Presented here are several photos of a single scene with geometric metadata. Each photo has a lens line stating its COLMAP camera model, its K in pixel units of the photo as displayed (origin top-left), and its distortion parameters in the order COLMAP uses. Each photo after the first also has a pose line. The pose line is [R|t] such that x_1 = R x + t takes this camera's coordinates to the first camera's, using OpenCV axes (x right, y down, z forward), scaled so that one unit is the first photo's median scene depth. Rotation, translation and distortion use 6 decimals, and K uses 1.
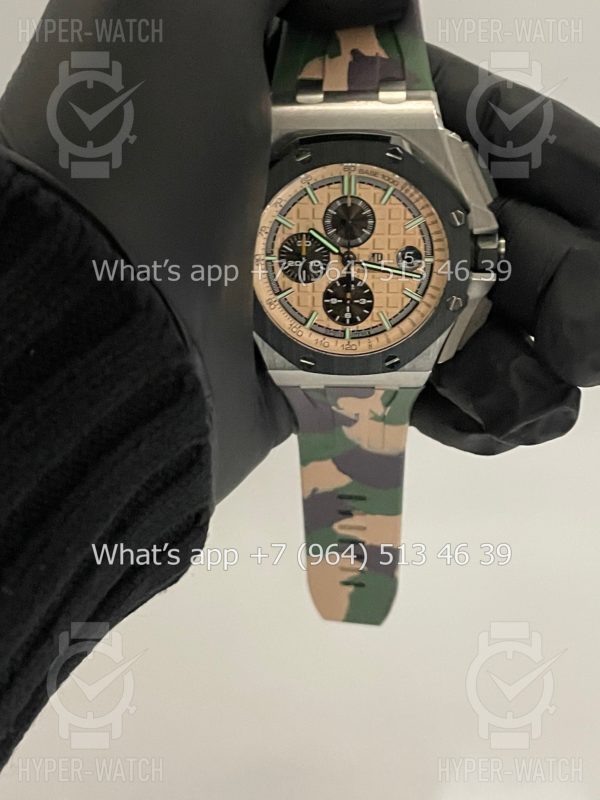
lens RADIAL K [[1262.6, 0, 306.3], [0, 1262.6, 401.5], [0, 0, 1]] dist [0.129397, 0.000000]
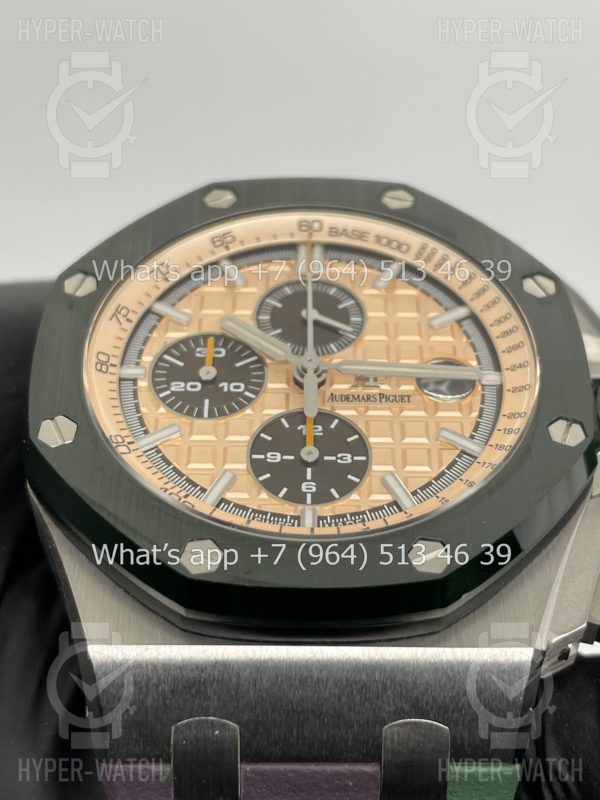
lens RADIAL K [[1262.6, 0, 300.9], [0, 1262.6, 399.4], [0, 0, 1]] dist [0.129397, 0.000000]
pose [[0.998357, 0.044644, 0.035911, 0.014892], [0.011418, 0.459171, -0.888275, 0.282392], [-0.056146, 0.887225, 0.457907, 0.801610]]
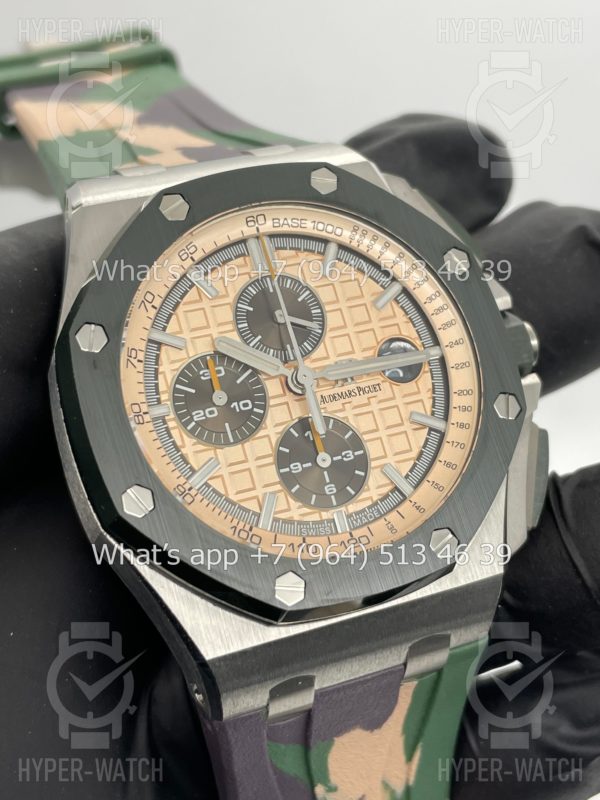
lens RADIAL K [[1262.6, 0, 303.8], [0, 1262.6, 399.1], [0, 0, 1]] dist [0.129397, 0.000000]
pose [[0.912426, -0.190151, 0.362384, -0.159100], [0.369463, 0.763565, -0.529590, 0.175565], [-0.176002, 0.617099, 0.766950, 0.592140]]
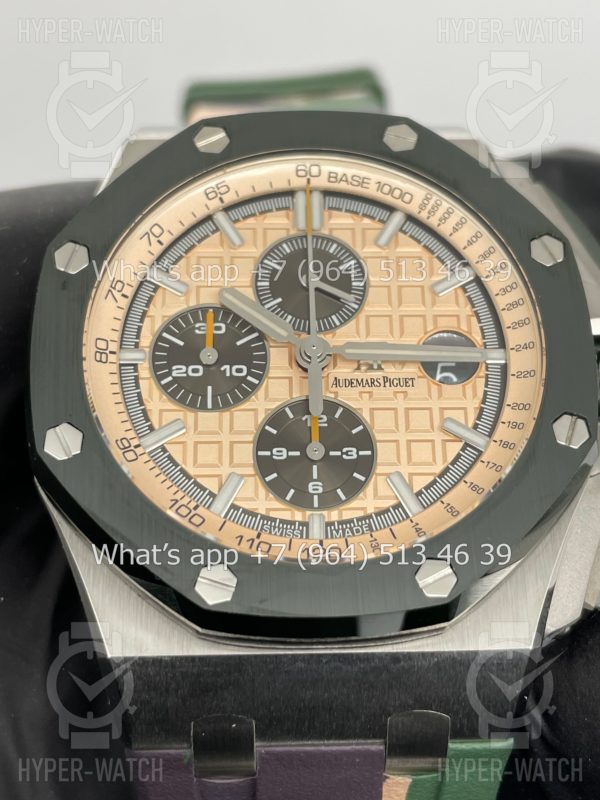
lens RADIAL K [[1262.6, 0, 302.7], [0, 1262.6, 402.0], [0, 0, 1]] dist [0.129397, 0.000000]
pose [[0.996820, 0.014669, 0.078326, -0.003774], [0.045820, 0.698667, -0.713979, 0.208476], [-0.065197, 0.715297, 0.695773, 0.704892]]
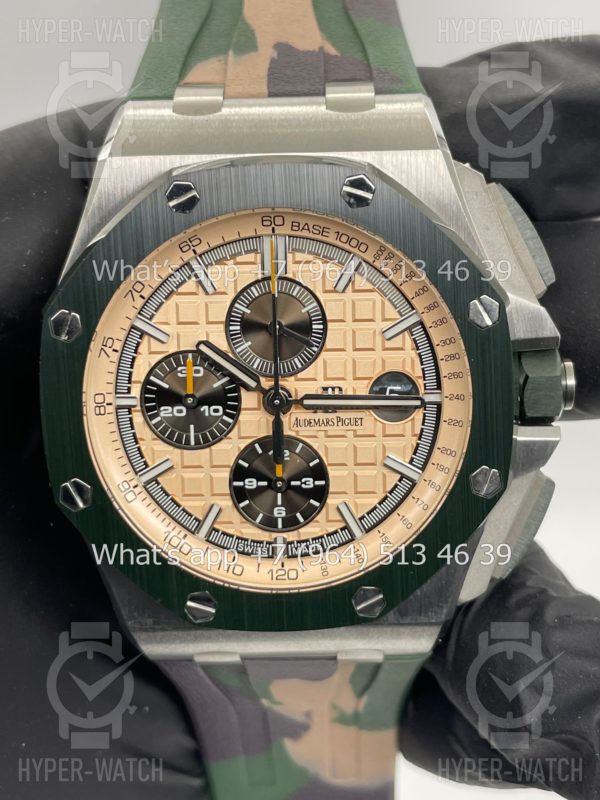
lens RADIAL K [[1262.6, 0, 300.4], [0, 1262.6, 401.7], [0, 0, 1]] dist [0.129397, 0.000000]
pose [[0.999520, -0.019136, 0.024358, 0.030185], [0.024270, 0.972426, -0.231947, 0.008049], [-0.019248, 0.232427, 0.972423, 0.495935]]
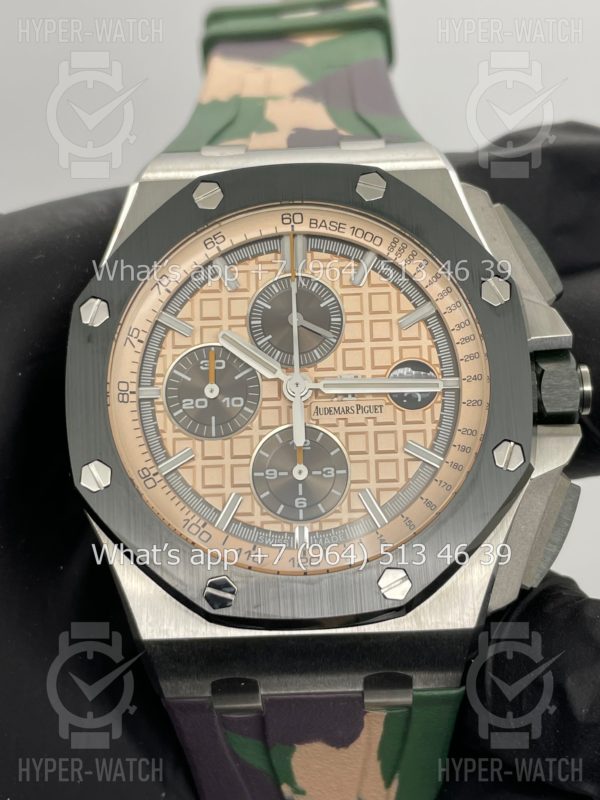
lens RADIAL K [[1262.6, 0, 297.6], [0, 1262.6, 402.9], [0, 0, 1]] dist [0.129397, 0.000000]
pose [[0.999642, -0.022746, 0.014101, 0.025882], [0.026751, 0.833829, -0.551375, 0.180608], [0.000784, 0.551554, 0.834139, 0.563266]]
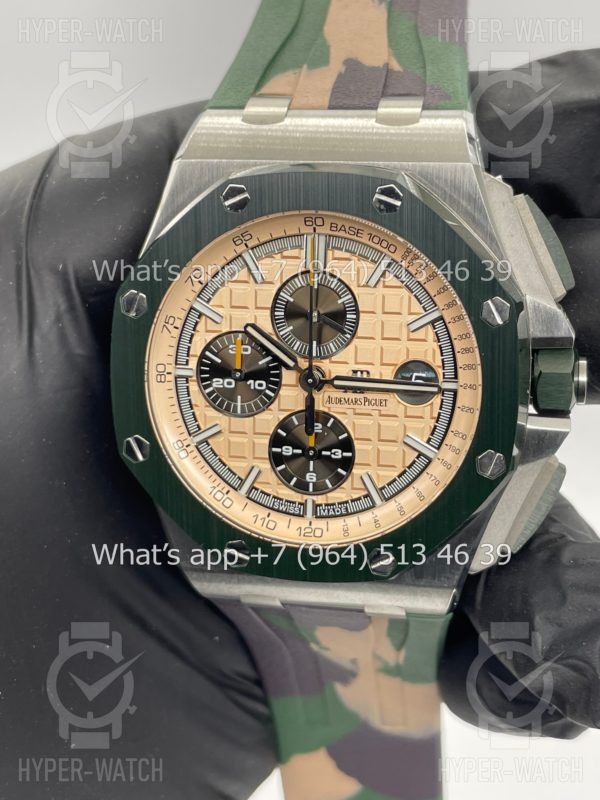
lens RADIAL K [[1262.6, 0, 300.7], [0, 1262.6, 403.2], [0, 0, 1]] dist [0.129397, 0.000000]
pose [[0.989824, 0.046398, -0.134524, 0.106791], [-0.073347, 0.976448, -0.202904, 0.017803], [0.121941, 0.210706, 0.969914, 0.431024]]
